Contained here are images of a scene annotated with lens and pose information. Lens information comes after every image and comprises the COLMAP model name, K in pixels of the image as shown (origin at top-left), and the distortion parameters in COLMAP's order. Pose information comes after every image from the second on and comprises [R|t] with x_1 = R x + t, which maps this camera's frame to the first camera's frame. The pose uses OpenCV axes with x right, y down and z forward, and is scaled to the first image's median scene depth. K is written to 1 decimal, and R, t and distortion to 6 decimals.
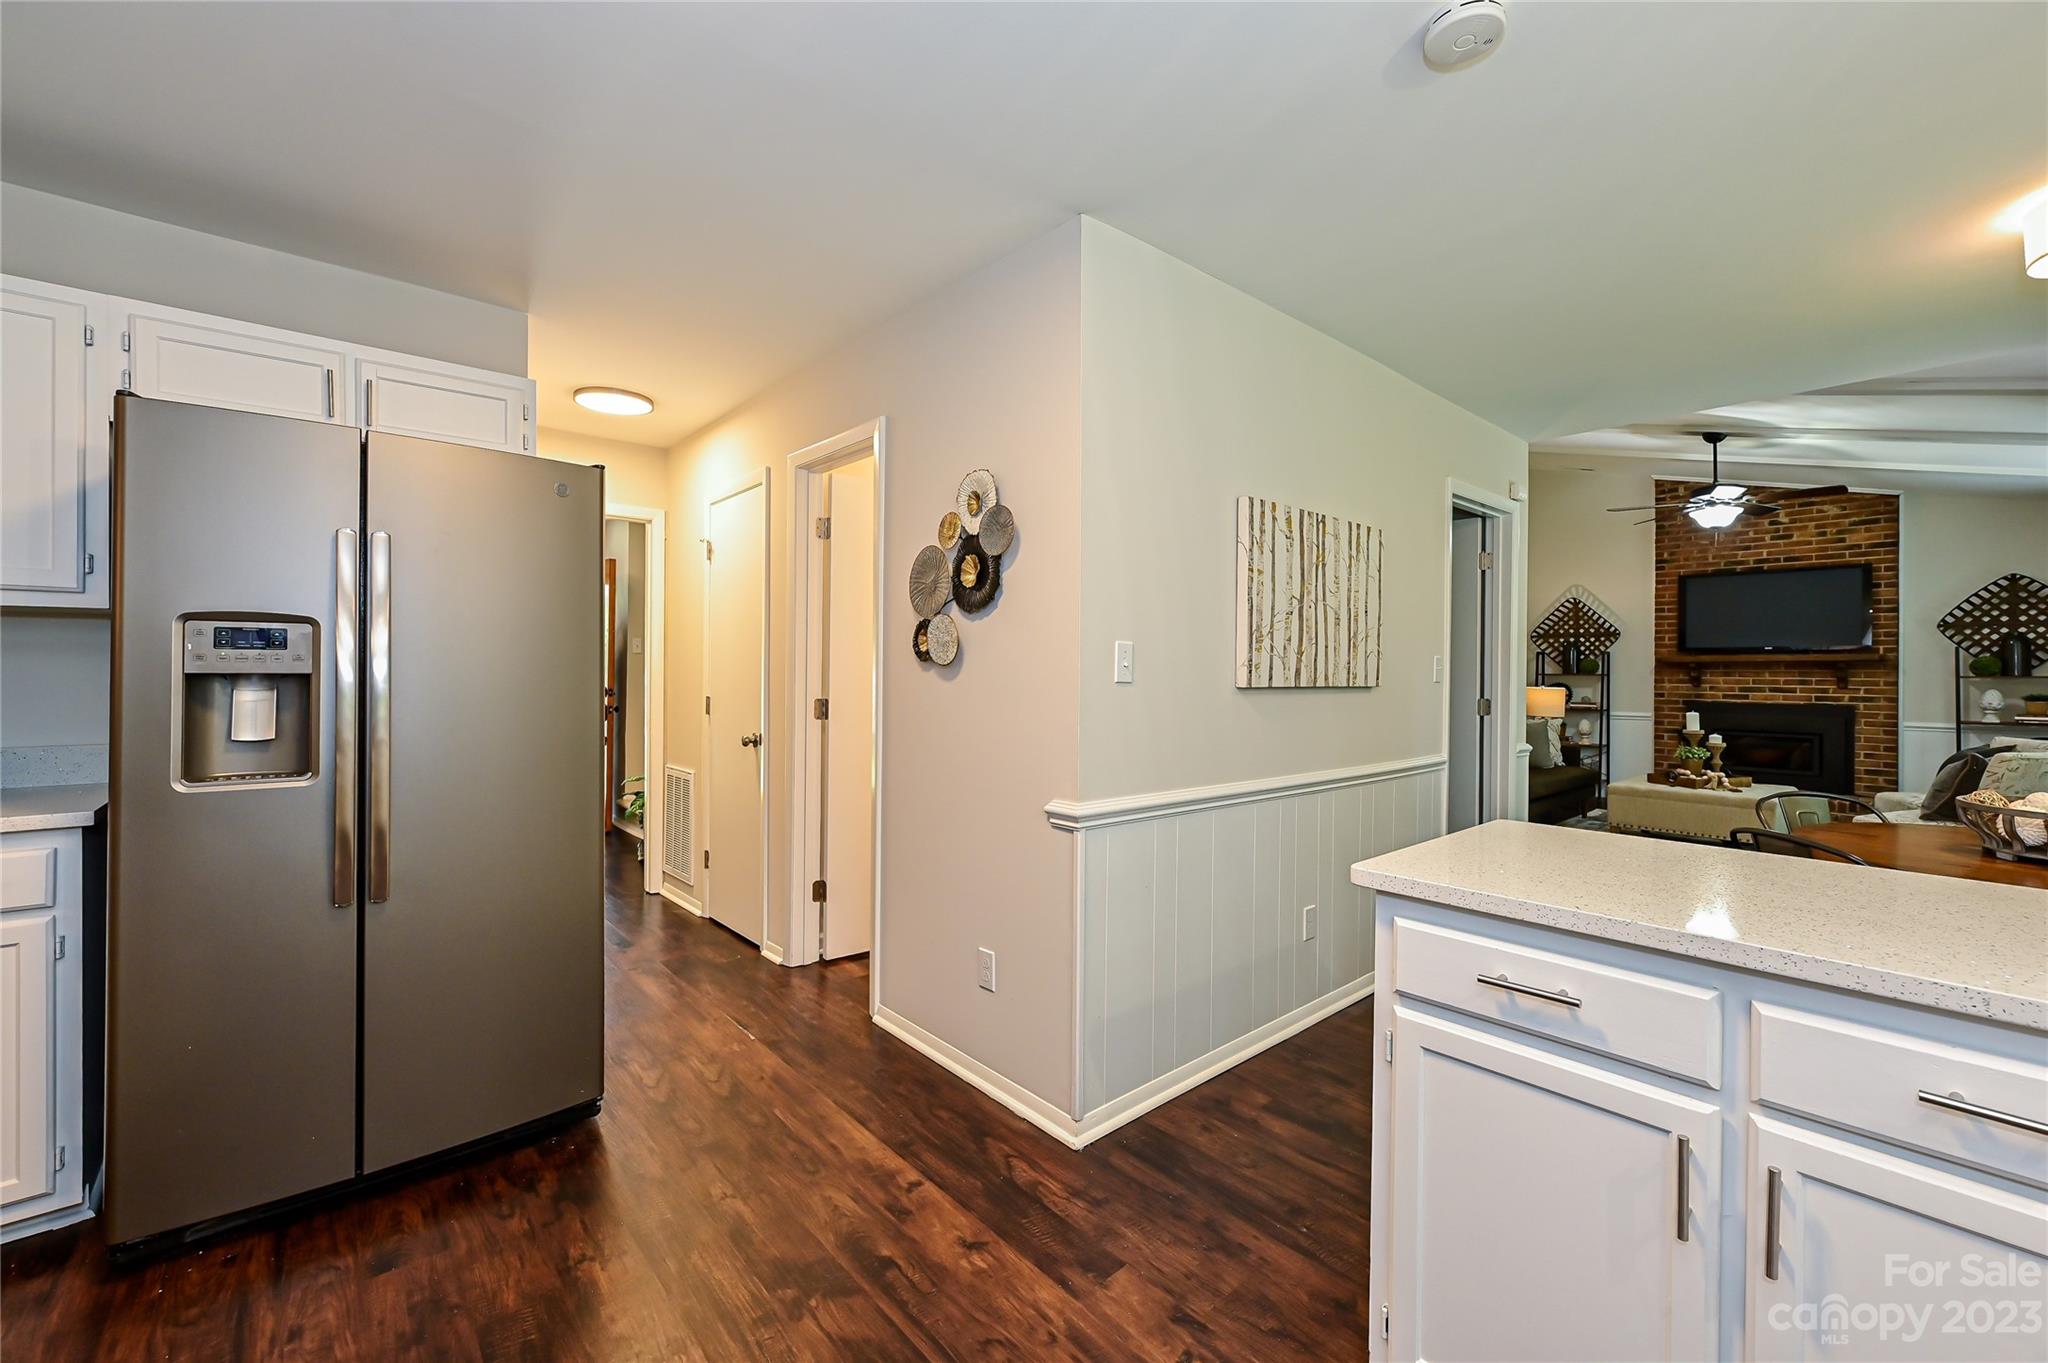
lens RADIAL K [[825.5, 0, 1016.4], [0, 825.5, 667.5], [0, 0, 1]] dist [-0.001127, 0.000261]
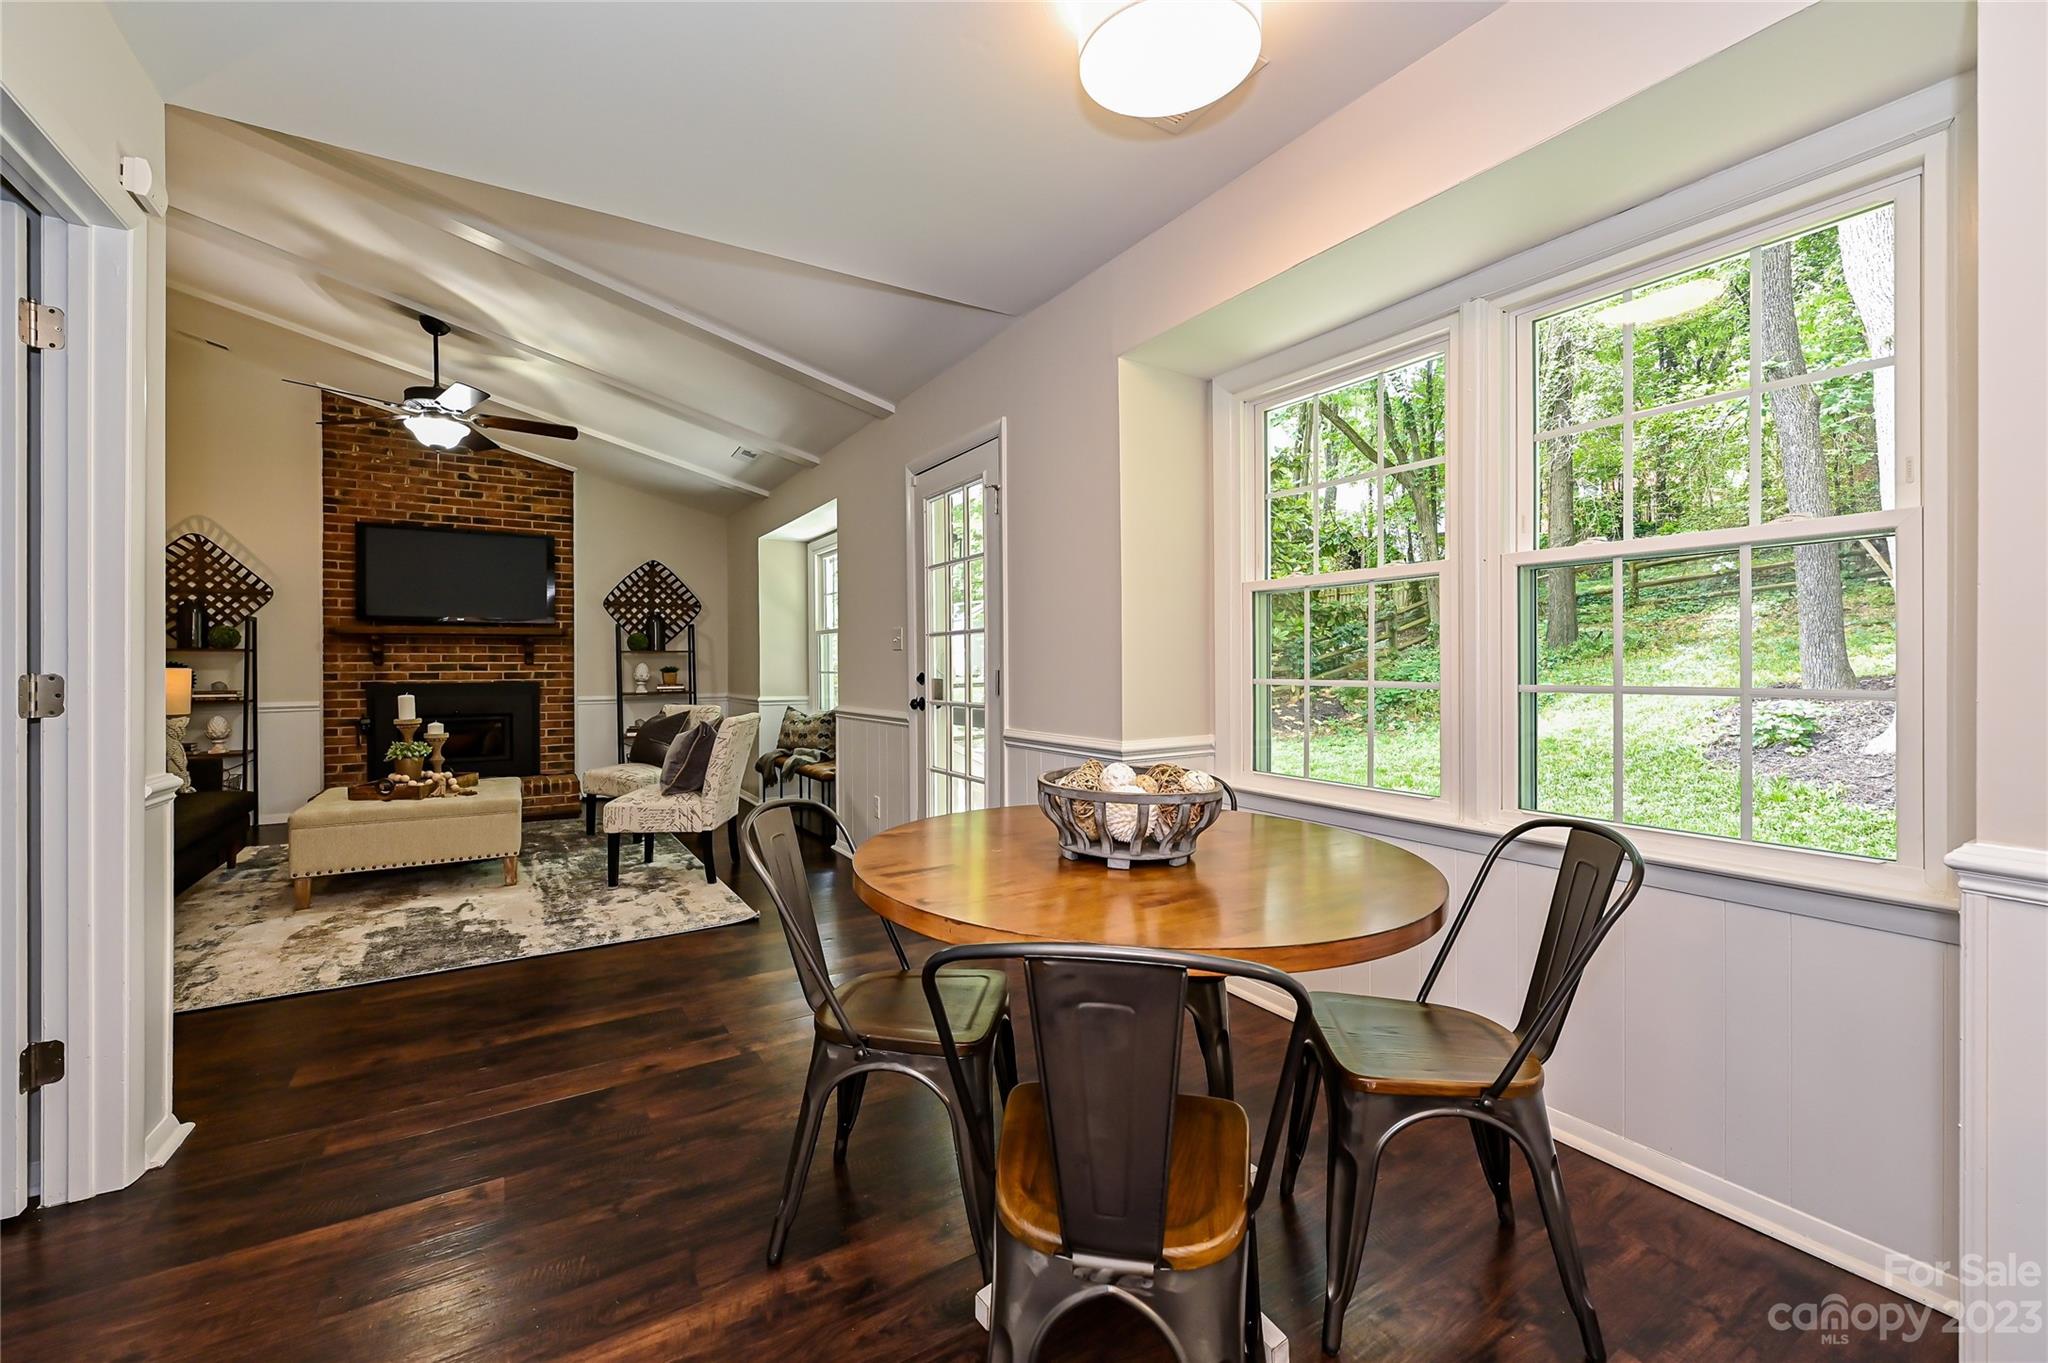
lens RADIAL K [[825.5, 0, 1016.4], [0, 825.5, 667.5], [0, 0, 1]] dist [-0.001127, 0.000261]
pose [[0.164560, -0.010741, 0.986309, 0.156562], [-0.000698, 0.999939, 0.011006, 0.018276], [-0.986367, -0.002500, 0.164543, 0.291421]]
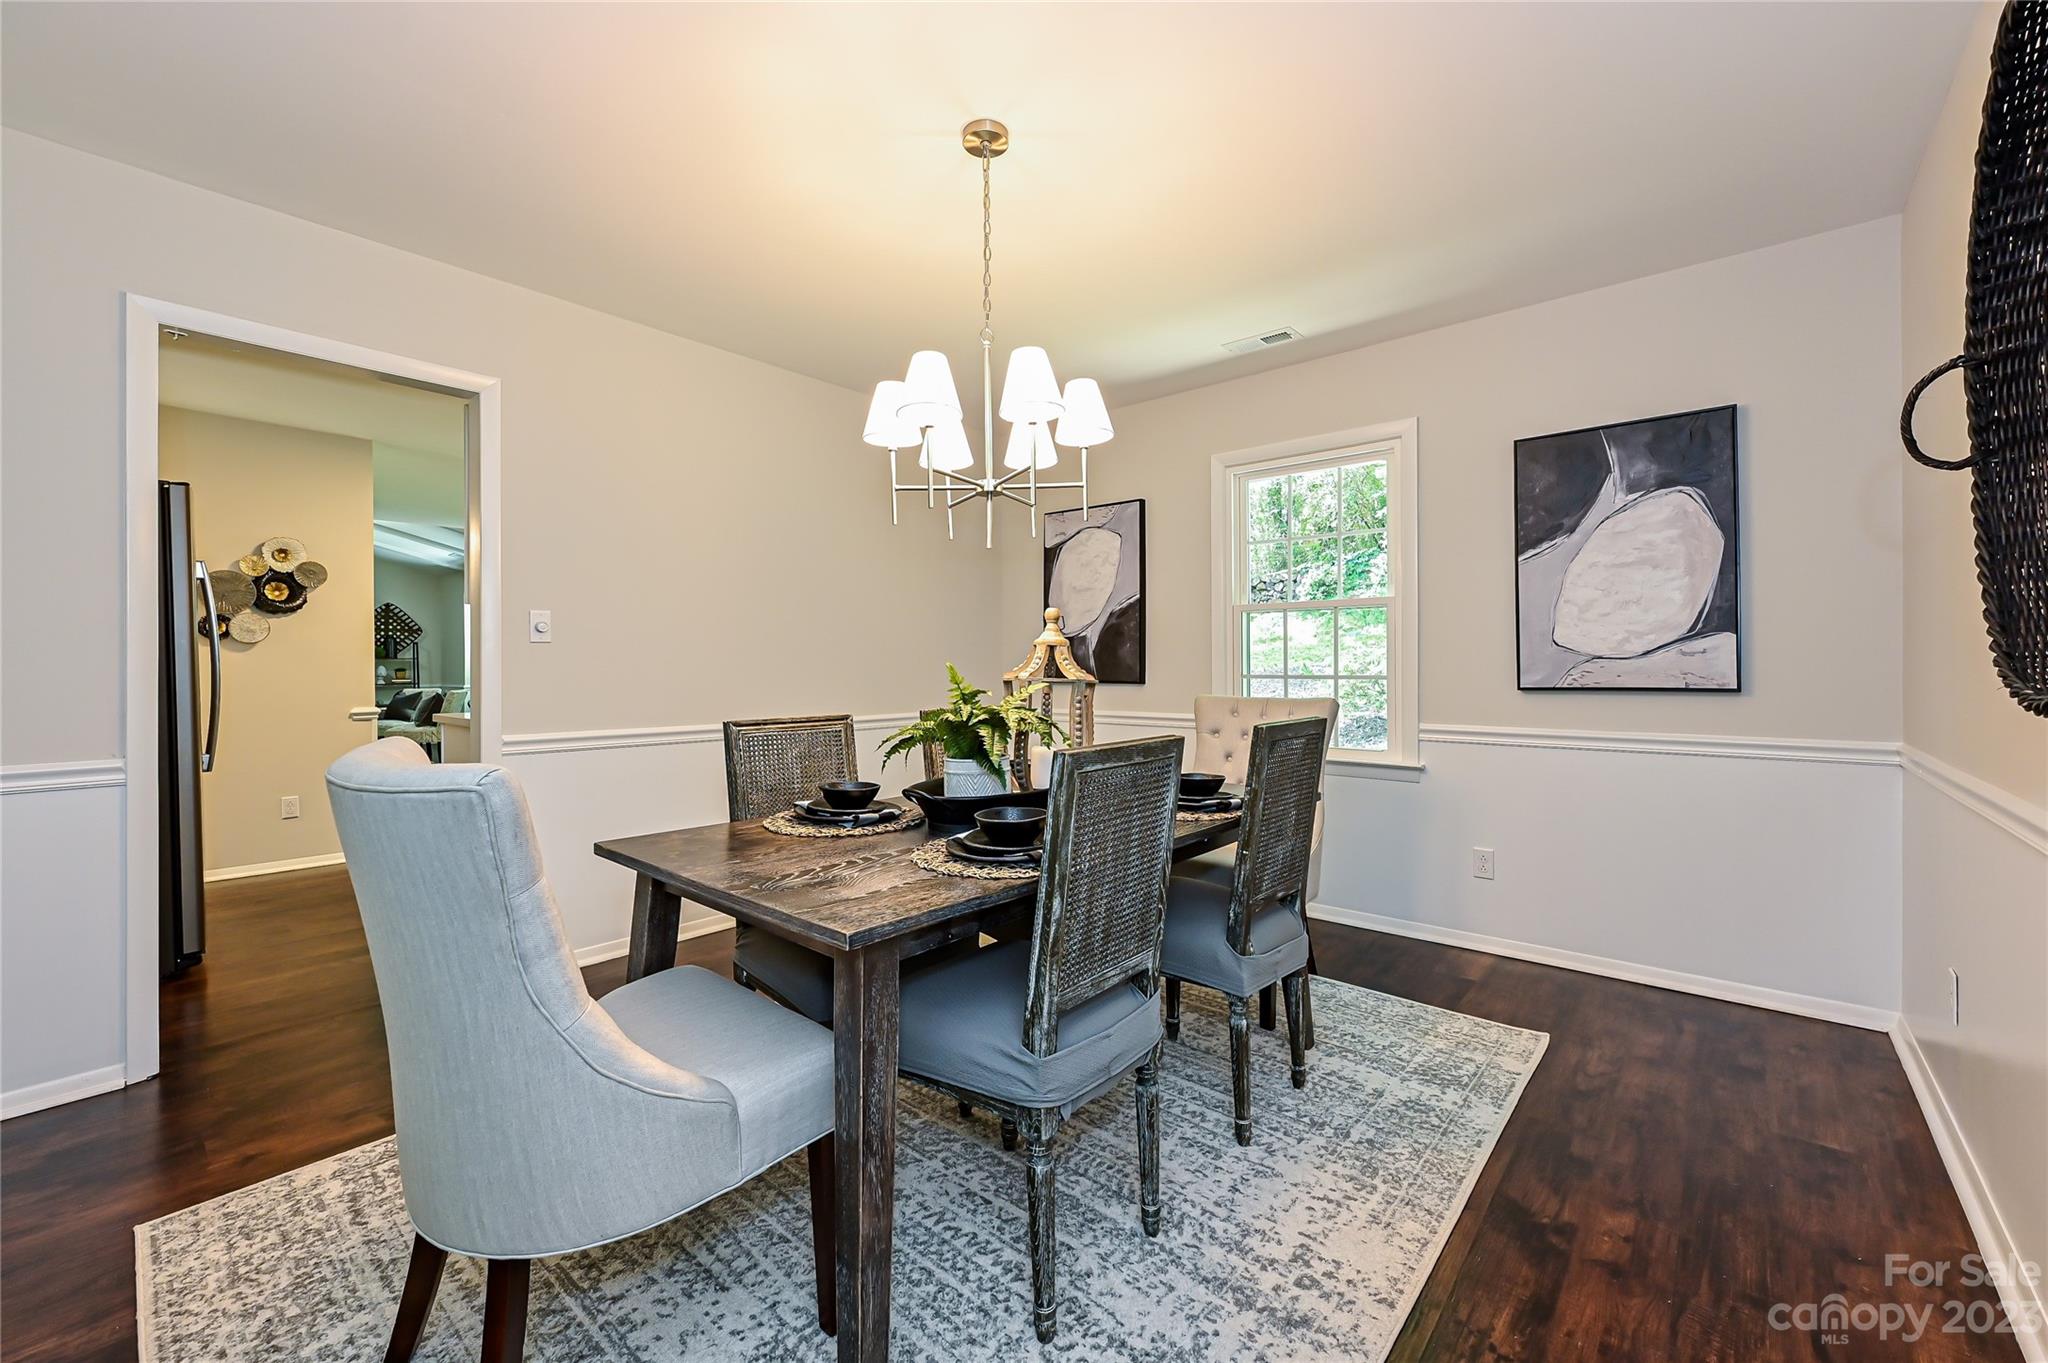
lens RADIAL K [[820.4, 0, 1013.2], [0, 820.4, 671.8], [0, 0, 1]] dist [0.000778, 0.000262]
pose [[-0.132743, -0.013595, 0.991057, -0.722801], [-0.002879, 0.999907, 0.013330, 0.010713], [-0.991146, -0.001084, -0.132770, -0.128271]]
